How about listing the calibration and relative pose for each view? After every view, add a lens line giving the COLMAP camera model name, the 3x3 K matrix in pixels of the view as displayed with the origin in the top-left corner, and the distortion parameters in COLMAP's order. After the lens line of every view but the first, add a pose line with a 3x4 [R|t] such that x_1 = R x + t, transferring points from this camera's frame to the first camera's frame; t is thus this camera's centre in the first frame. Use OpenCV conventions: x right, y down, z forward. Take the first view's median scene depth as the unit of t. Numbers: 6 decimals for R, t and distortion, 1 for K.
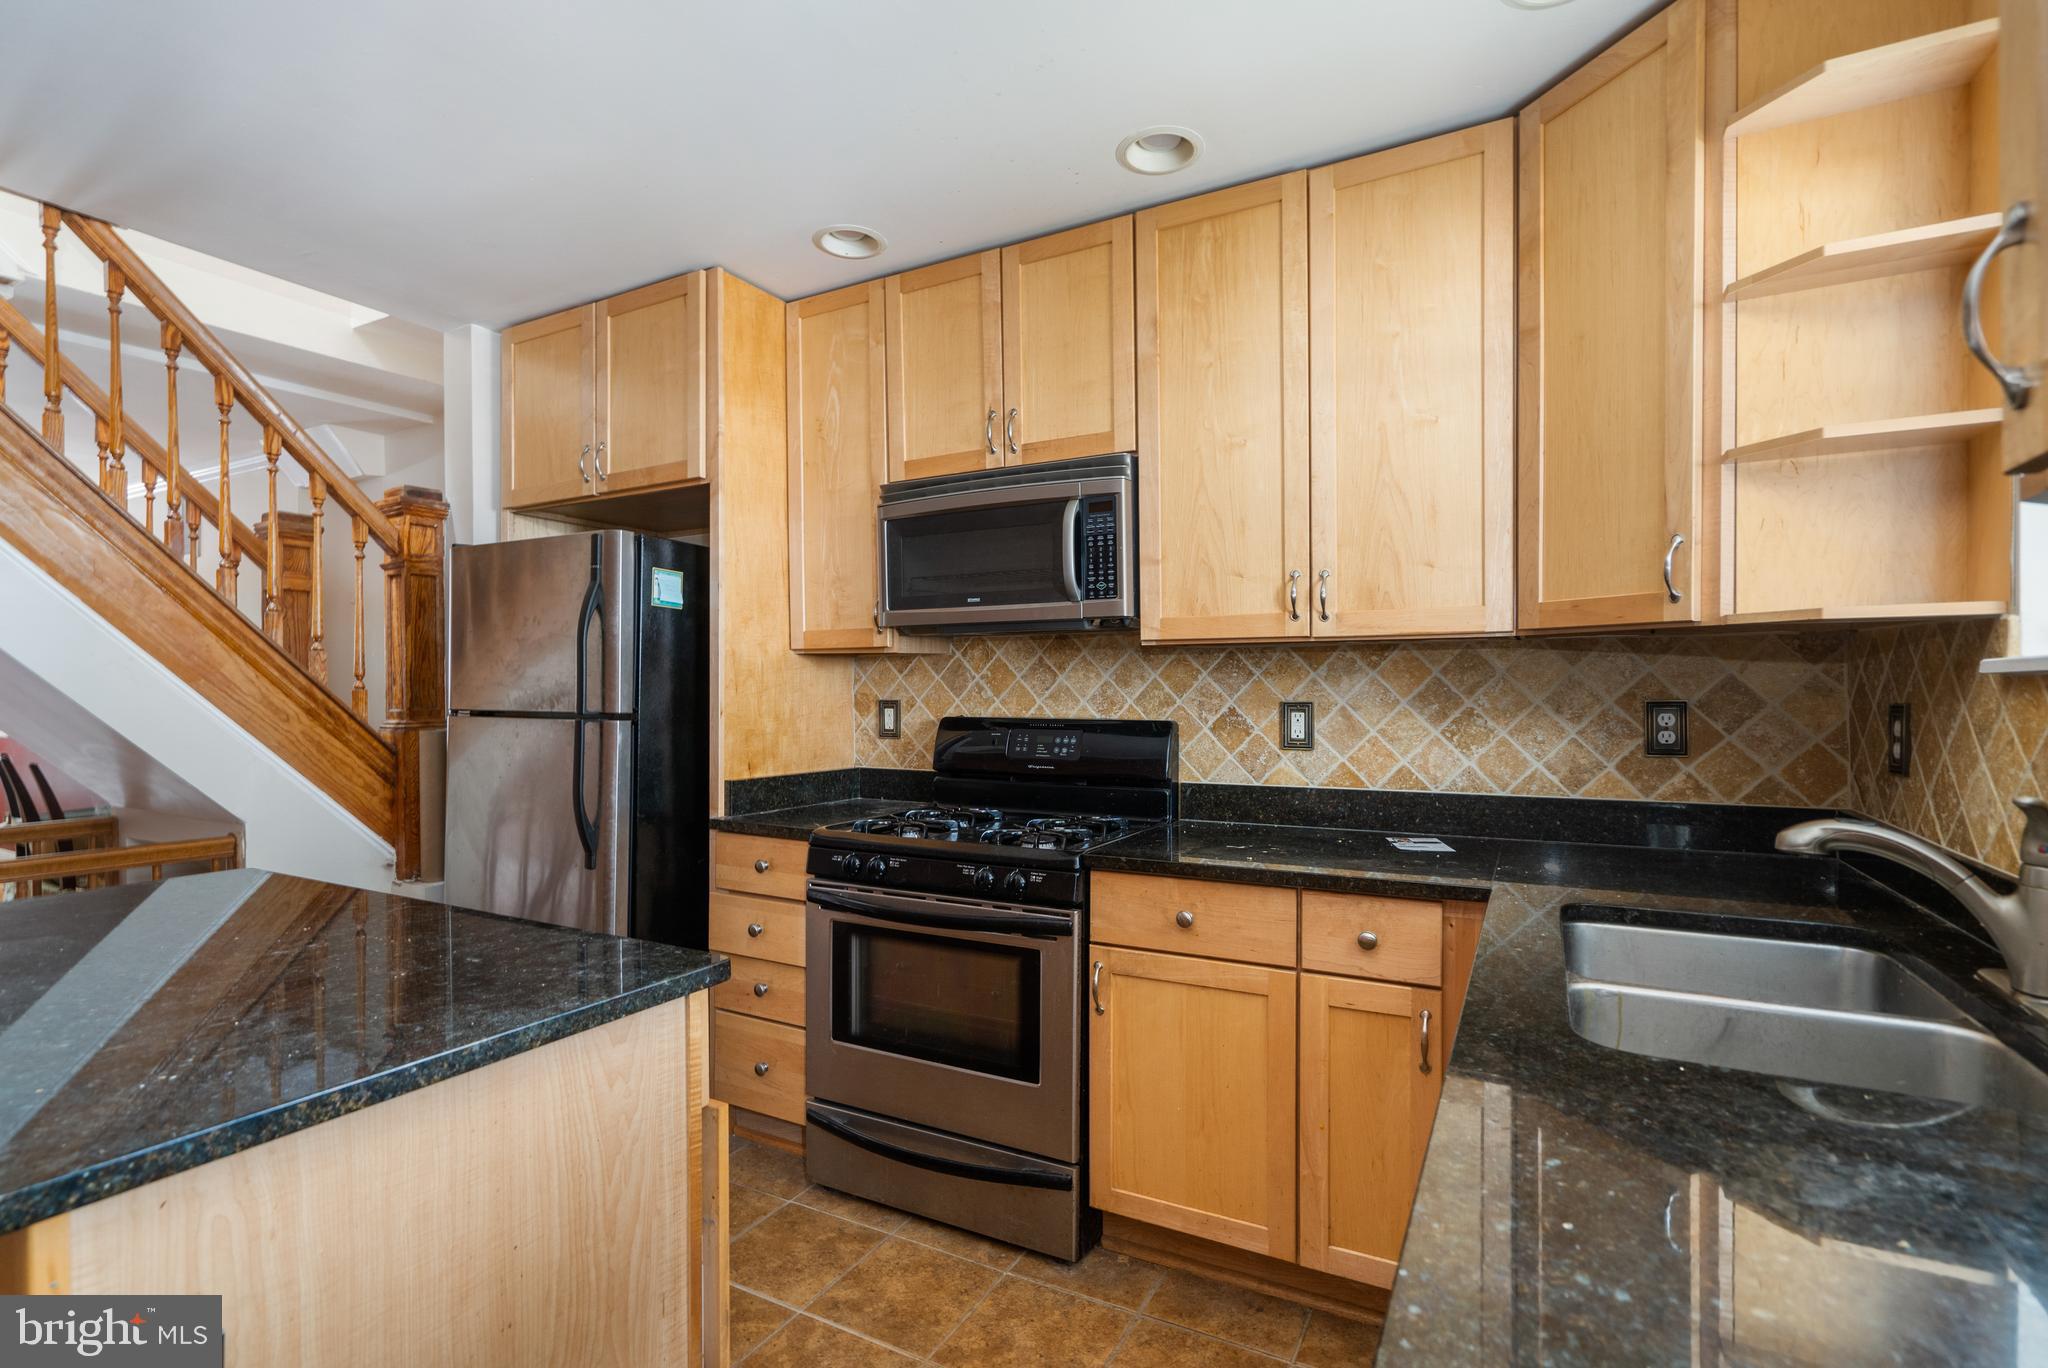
lens RADIAL K [[939.5, 0, 1026.7], [0, 939.5, 684.0], [0, 0, 1]] dist [-0.010744, 0.002189]
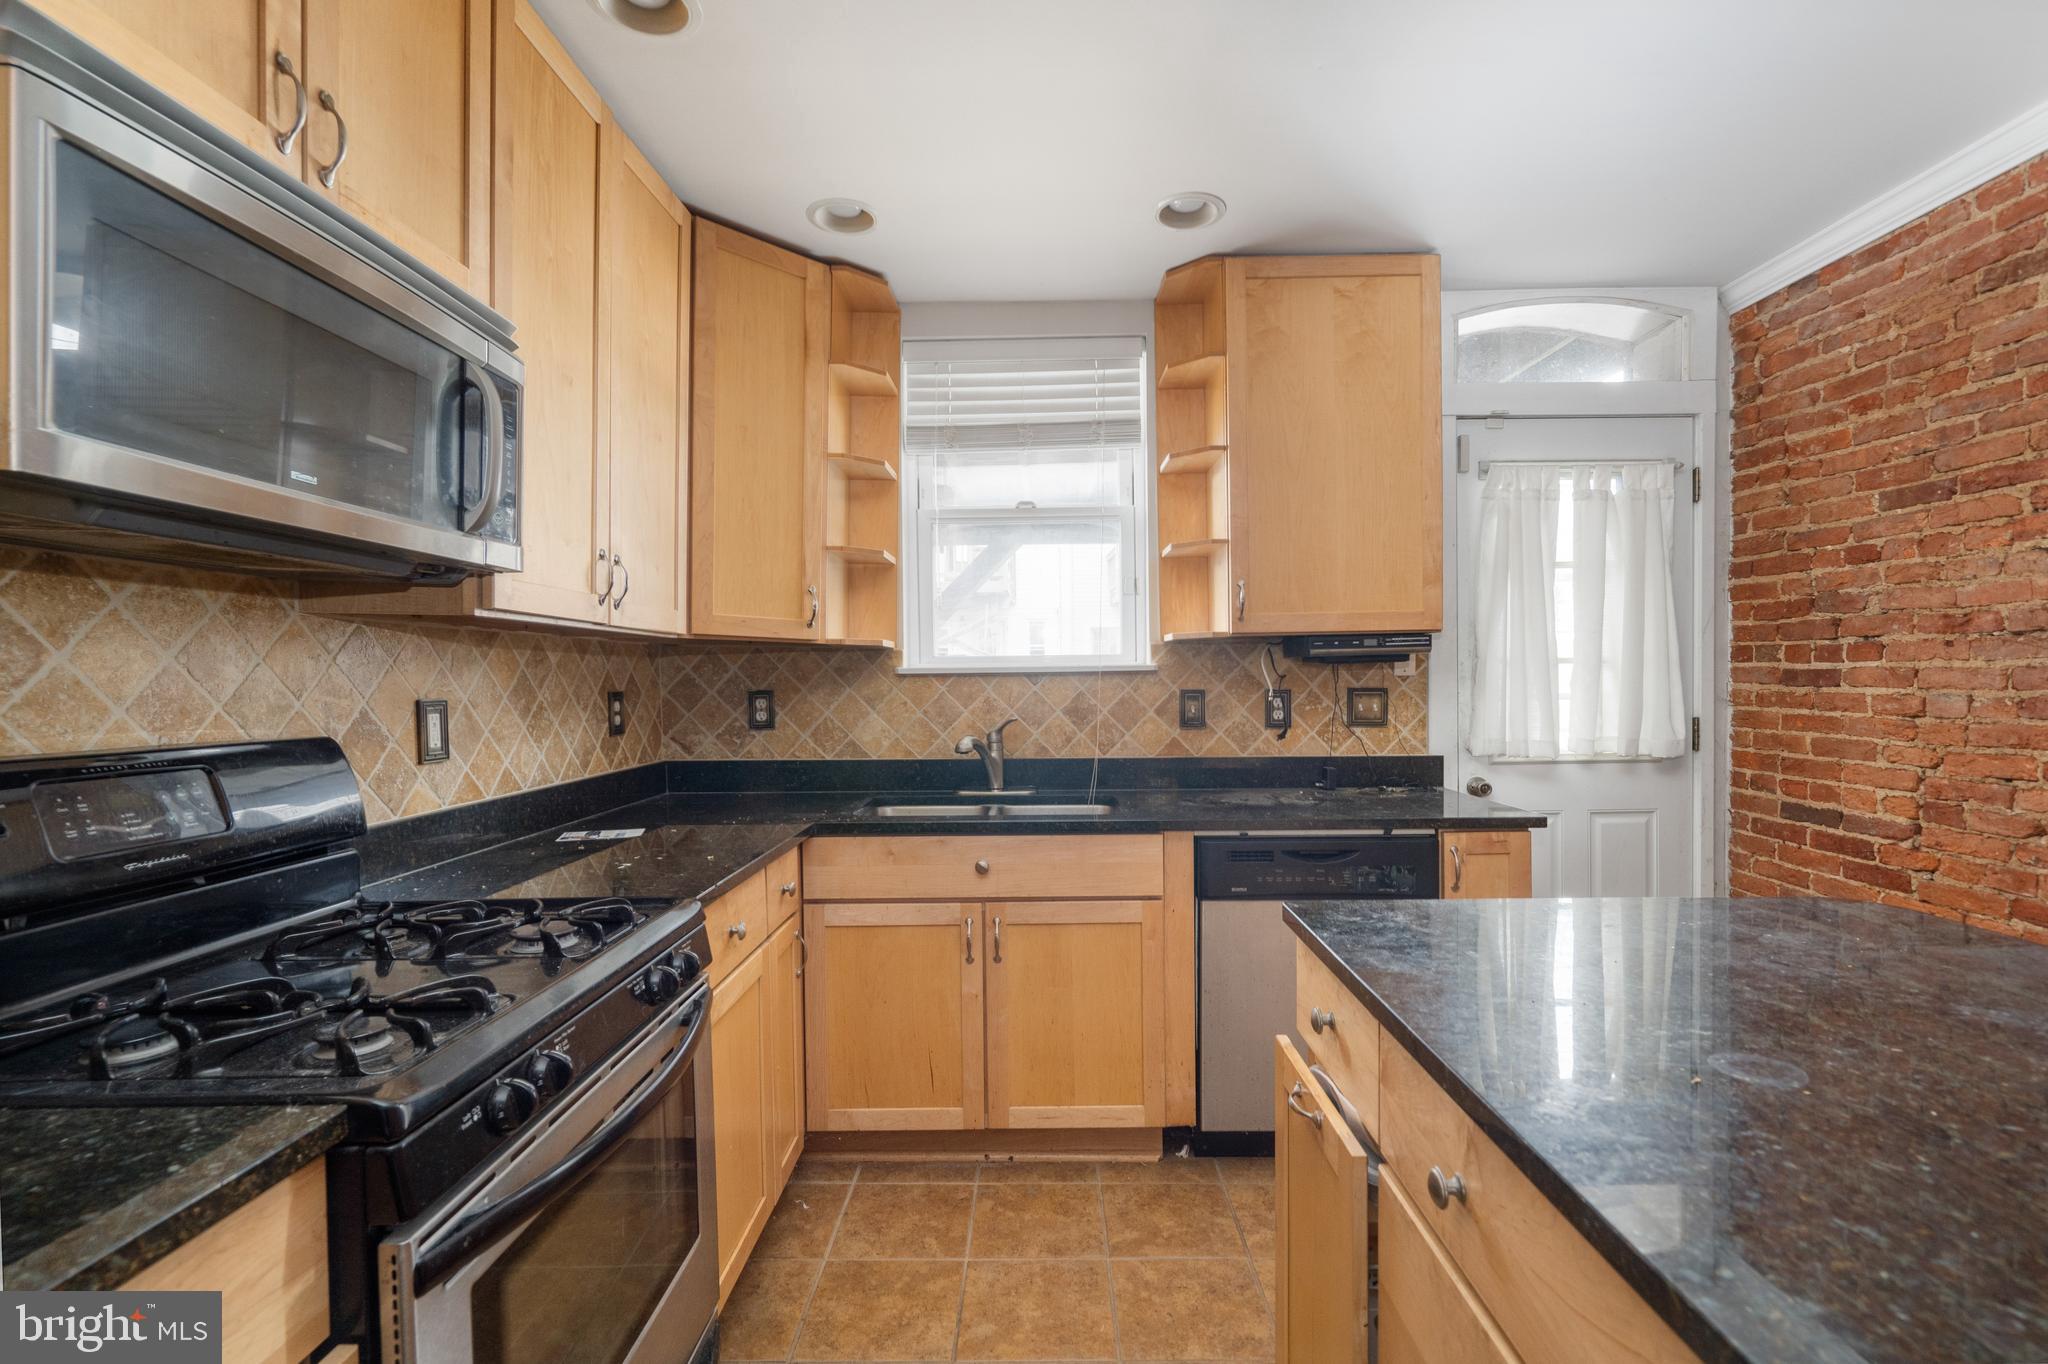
lens RADIAL K [[939.5, 0, 1026.5], [0, 939.5, 682.5], [0, 0, 1]] dist [-0.010744, 0.002189]
pose [[-0.477222, 0.005969, 0.878763, -0.607104], [0.008318, 0.999963, -0.002274, 0.010574], [-0.878743, 0.006224, -0.477254, 0.941374]]
